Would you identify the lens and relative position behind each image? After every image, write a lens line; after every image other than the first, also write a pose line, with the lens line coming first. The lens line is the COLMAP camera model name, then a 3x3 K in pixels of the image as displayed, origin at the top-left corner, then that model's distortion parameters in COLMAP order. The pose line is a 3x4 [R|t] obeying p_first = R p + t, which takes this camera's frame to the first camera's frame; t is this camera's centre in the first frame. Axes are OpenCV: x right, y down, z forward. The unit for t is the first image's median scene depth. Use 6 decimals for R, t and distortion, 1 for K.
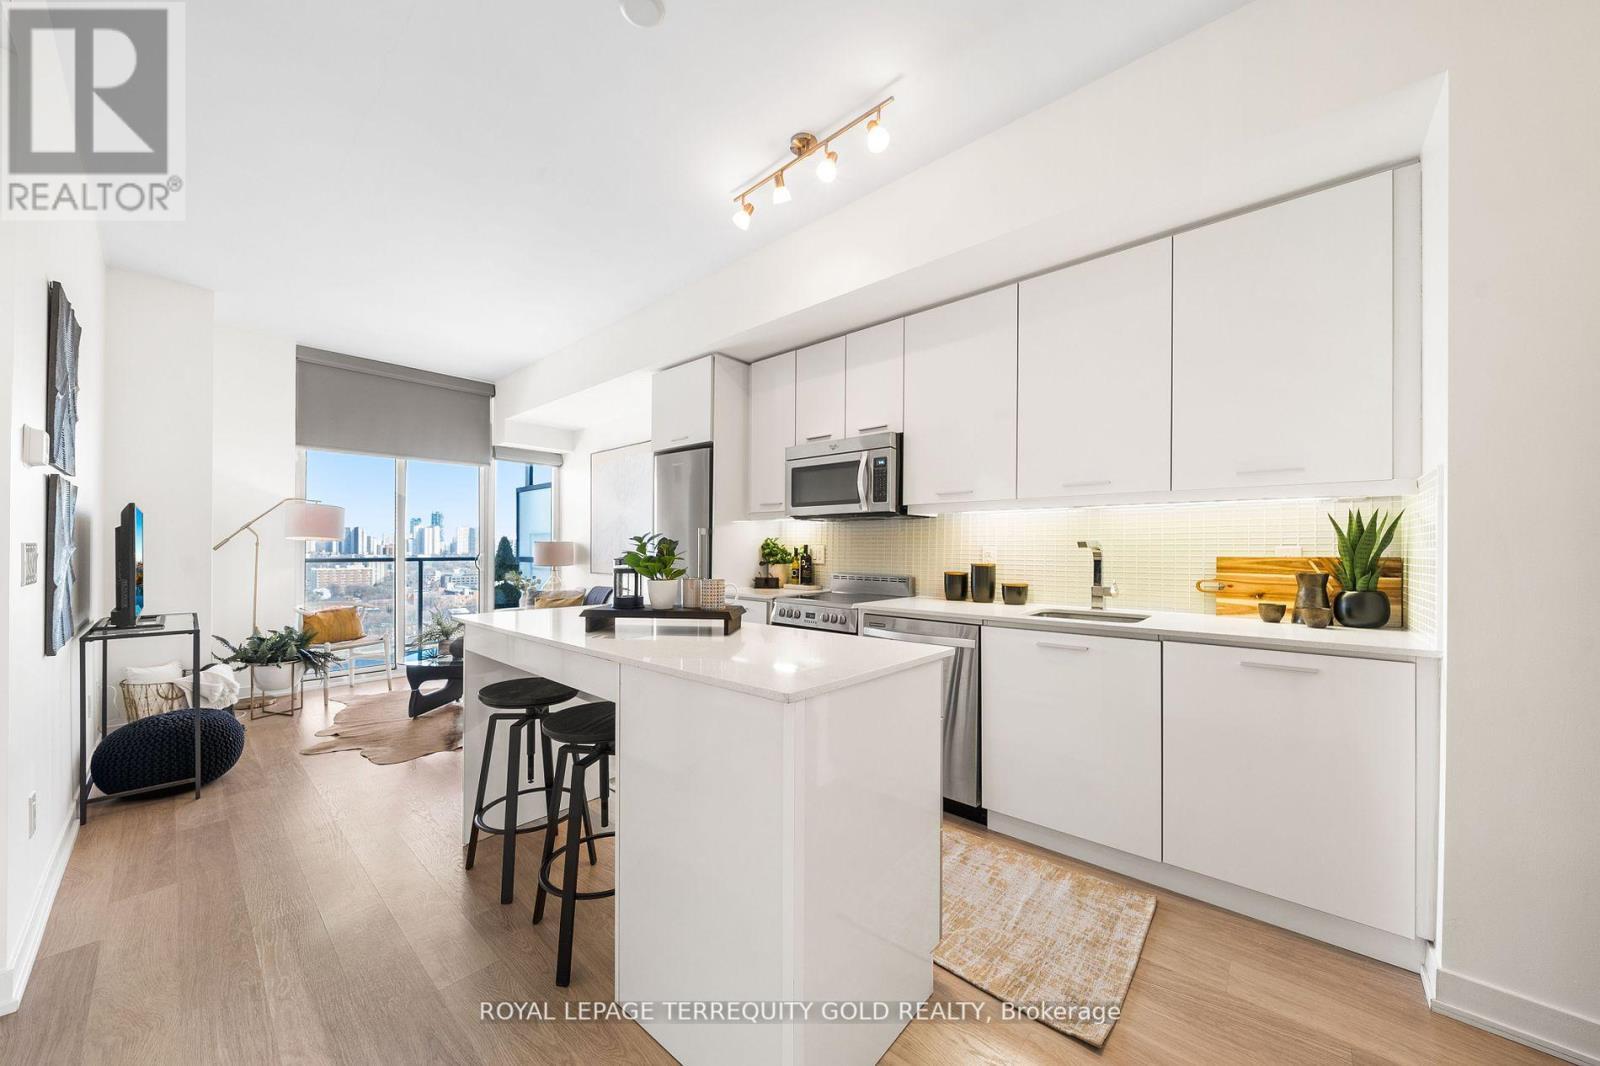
lens RADIAL K [[560.5, 0, 792.5], [0, 560.5, 524.2], [0, 0, 1]] dist [-0.008451, -0.000173]
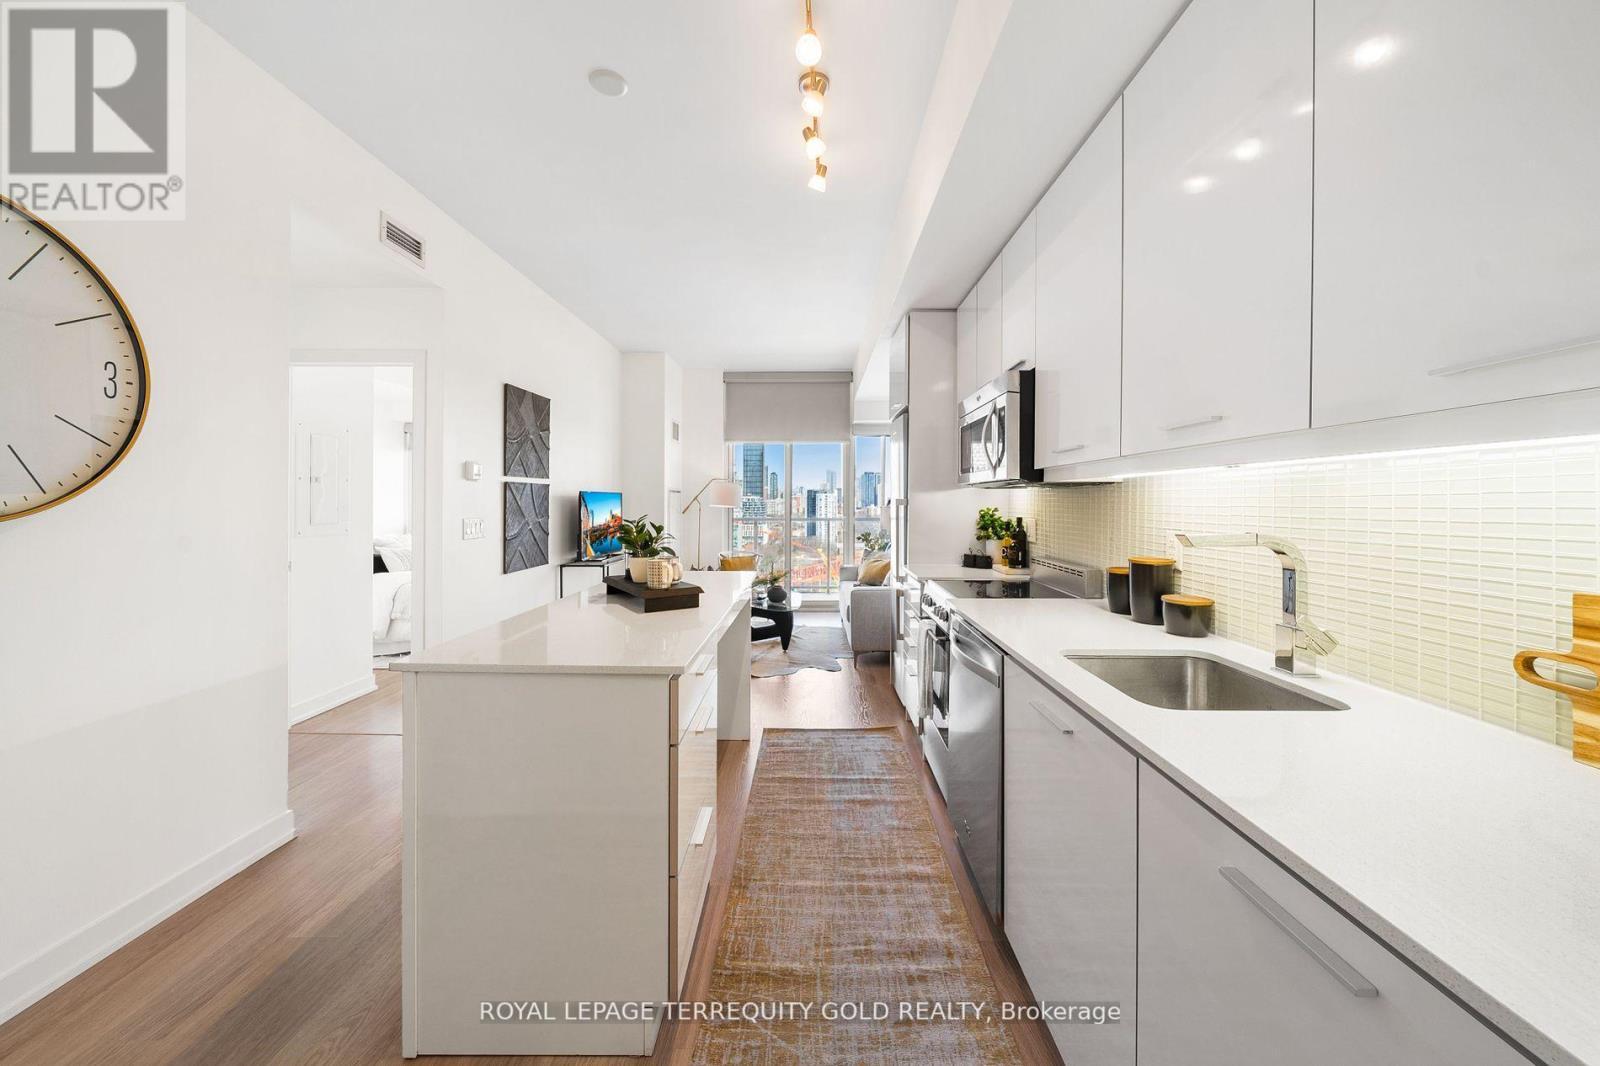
lens RADIAL K [[560.5, 0, 800.0], [0, 560.5, 476.6], [0, 0, 1]] dist [-0.008451, -0.000173]
pose [[0.650040, -0.037900, -0.758954, 0.431754], [0.034105, 0.999204, -0.020687, -0.015432], [0.759134, -0.012437, 0.650815, 0.242726]]
